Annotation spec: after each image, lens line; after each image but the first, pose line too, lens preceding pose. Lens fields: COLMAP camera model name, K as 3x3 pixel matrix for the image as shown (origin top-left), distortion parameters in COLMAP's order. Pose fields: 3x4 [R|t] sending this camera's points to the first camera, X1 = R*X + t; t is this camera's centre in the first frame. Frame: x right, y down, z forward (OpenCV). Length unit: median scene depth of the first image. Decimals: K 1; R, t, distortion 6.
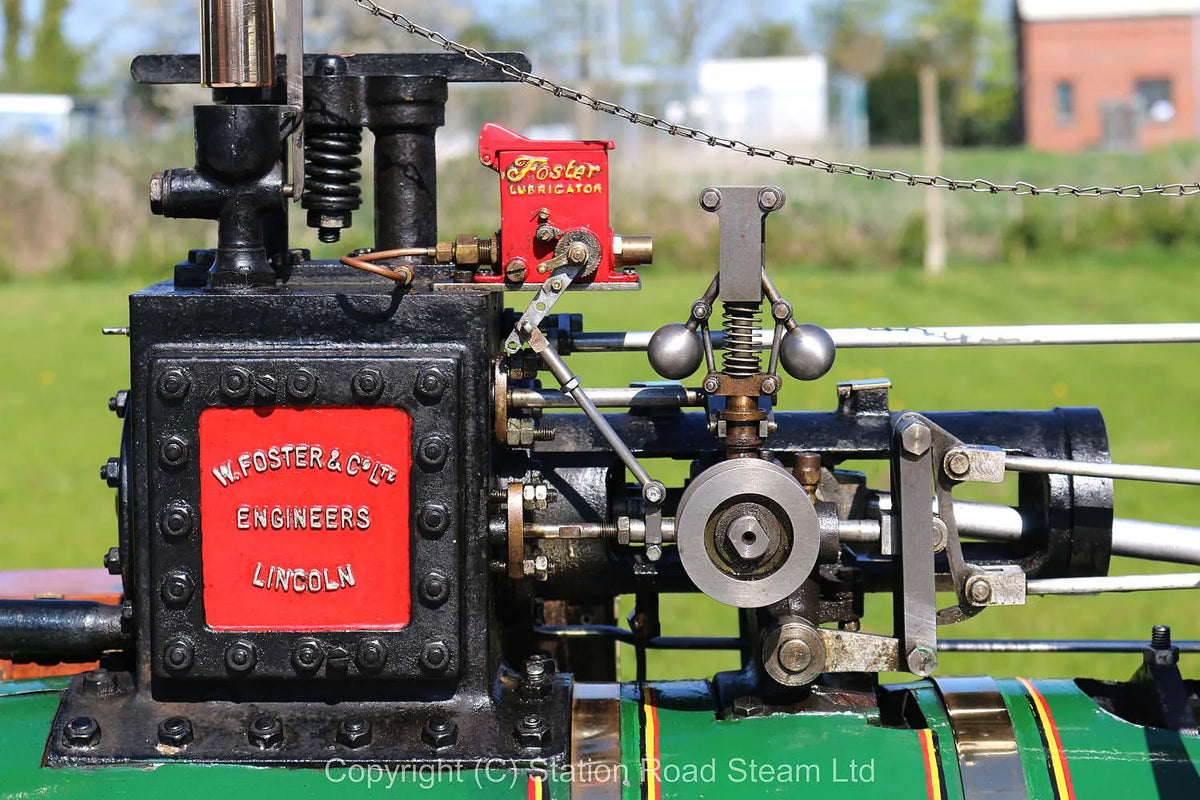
lens RADIAL K [[2687.2, 0, 600.0], [0, 2687.2, 400.0], [0, 0, 1]] dist [-0.034018, 0.458893]
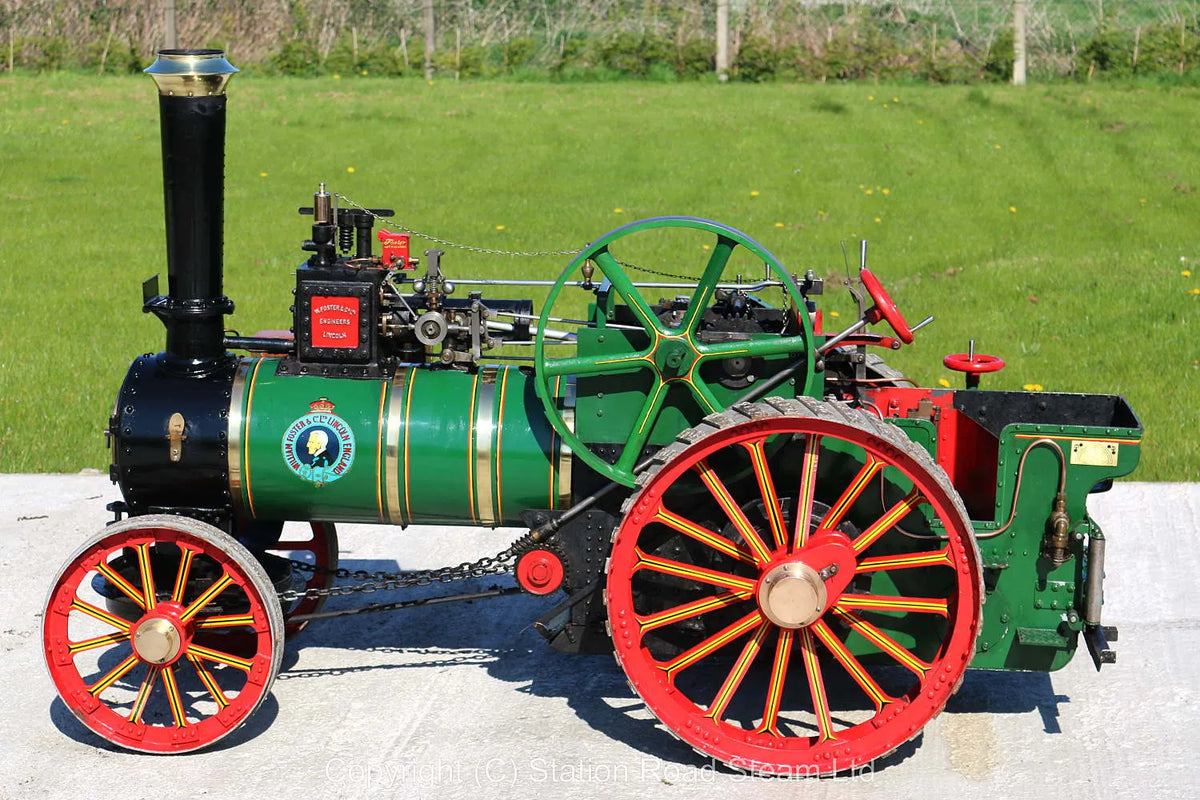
lens RADIAL K [[2687.2, 0, 600.0], [0, 2687.2, 400.0], [0, 0, 1]] dist [-0.034018, 0.458893]
pose [[0.996856, 0.035558, -0.070809, 0.621569], [-0.029092, 0.995485, 0.090346, -0.232069], [0.073702, -0.088002, 0.993390, -3.258127]]
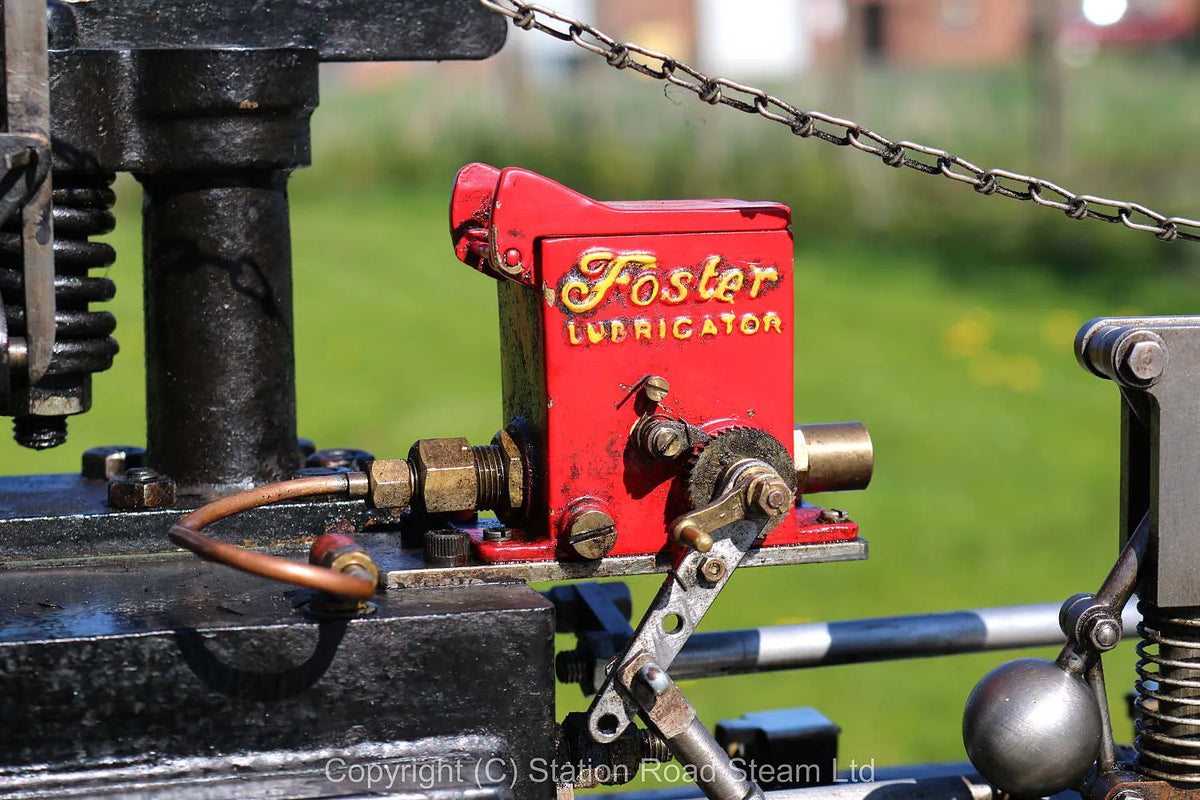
lens RADIAL K [[2687.2, 0, 600.0], [0, 2687.2, 400.0], [0, 0, 1]] dist [-0.034018, 0.458893]
pose [[0.954719, -0.043357, 0.294334, -0.149070], [0.036065, 0.998894, 0.030162, -0.080247], [-0.295317, -0.018181, 0.955226, 0.611078]]
